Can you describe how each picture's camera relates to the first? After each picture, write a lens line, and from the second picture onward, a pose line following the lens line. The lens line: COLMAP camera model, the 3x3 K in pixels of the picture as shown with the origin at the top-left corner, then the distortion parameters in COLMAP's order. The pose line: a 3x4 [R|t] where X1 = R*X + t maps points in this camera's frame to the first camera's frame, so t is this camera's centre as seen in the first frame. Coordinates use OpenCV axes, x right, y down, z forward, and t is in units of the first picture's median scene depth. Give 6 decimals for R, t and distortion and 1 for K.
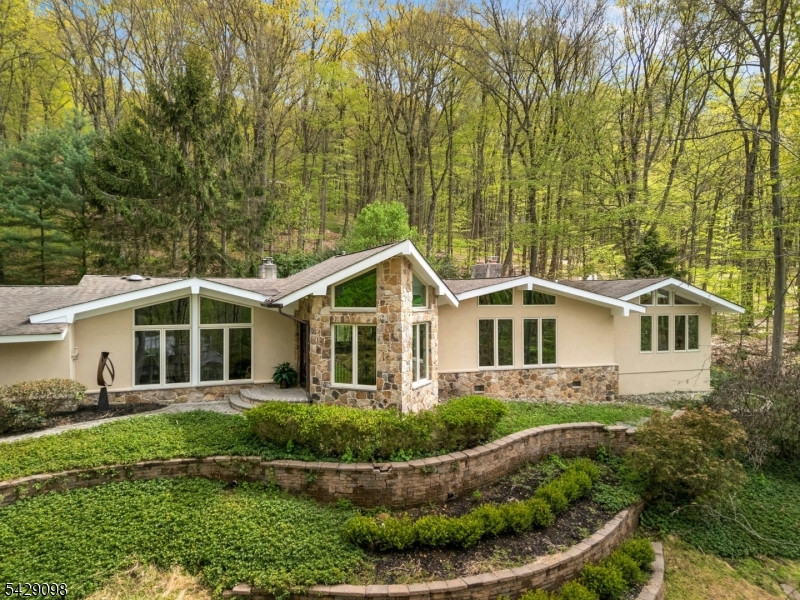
lens RADIAL K [[581.4, 0, 407.5], [0, 581.4, 284.2], [0, 0, 1]] dist [0.071761, -0.048964]
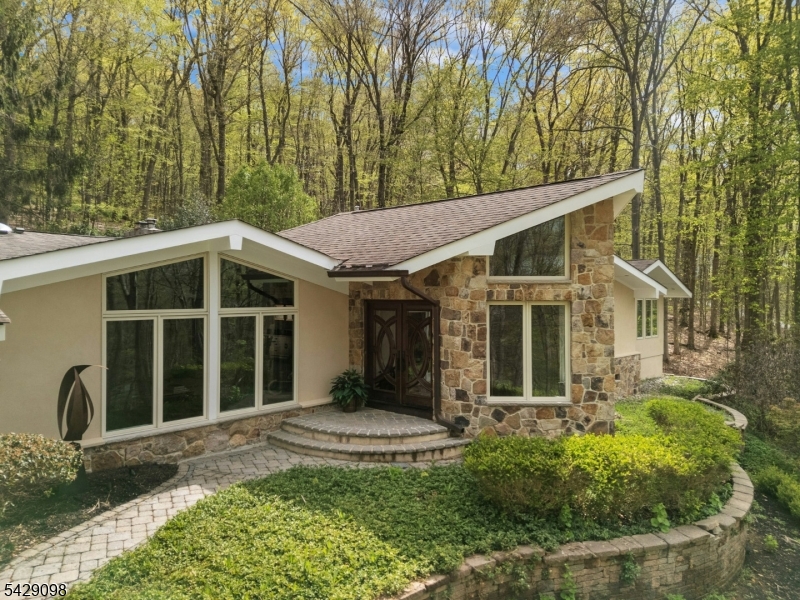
lens RADIAL K [[581.4, 0, 400.9], [0, 581.4, 297.0], [0, 0, 1]] dist [0.071761, -0.048964]
pose [[0.899576, -0.001760, 0.436762, -0.483625], [-0.006760, 0.999816, 0.017951, 0.050937], [-0.436713, -0.019100, 0.899398, 0.476661]]
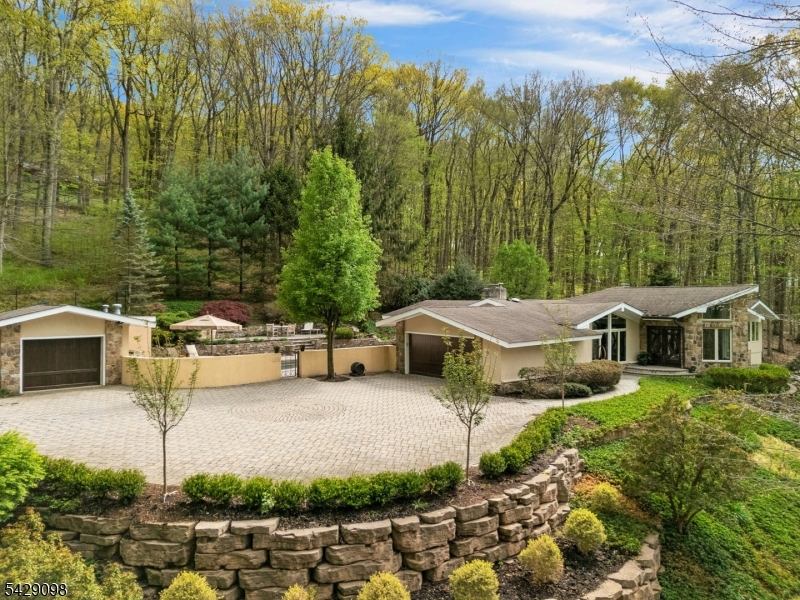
lens RADIAL K [[581.4, 0, 401.6], [0, 581.4, 301.1], [0, 0, 1]] dist [0.071761, -0.048964]
pose [[0.943914, -0.000938, 0.330189, -1.643631], [-0.004441, 0.999869, 0.015539, -0.042188], [-0.330161, -0.016134, 0.943787, -0.452510]]
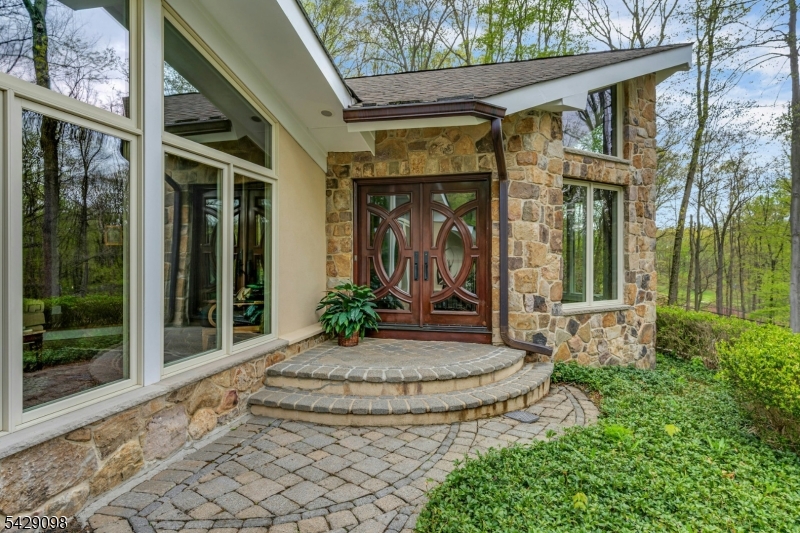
lens RADIAL K [[431.4, 0, 402.2], [0, 431.4, 265.1], [0, 0, 1]] dist [-0.019747, 0.005162]
pose [[0.575956, -0.014968, 0.817344, -0.484516], [-0.013837, 0.999511, 0.028055, 0.128181], [-0.817364, -0.027468, 0.575467, 0.898001]]
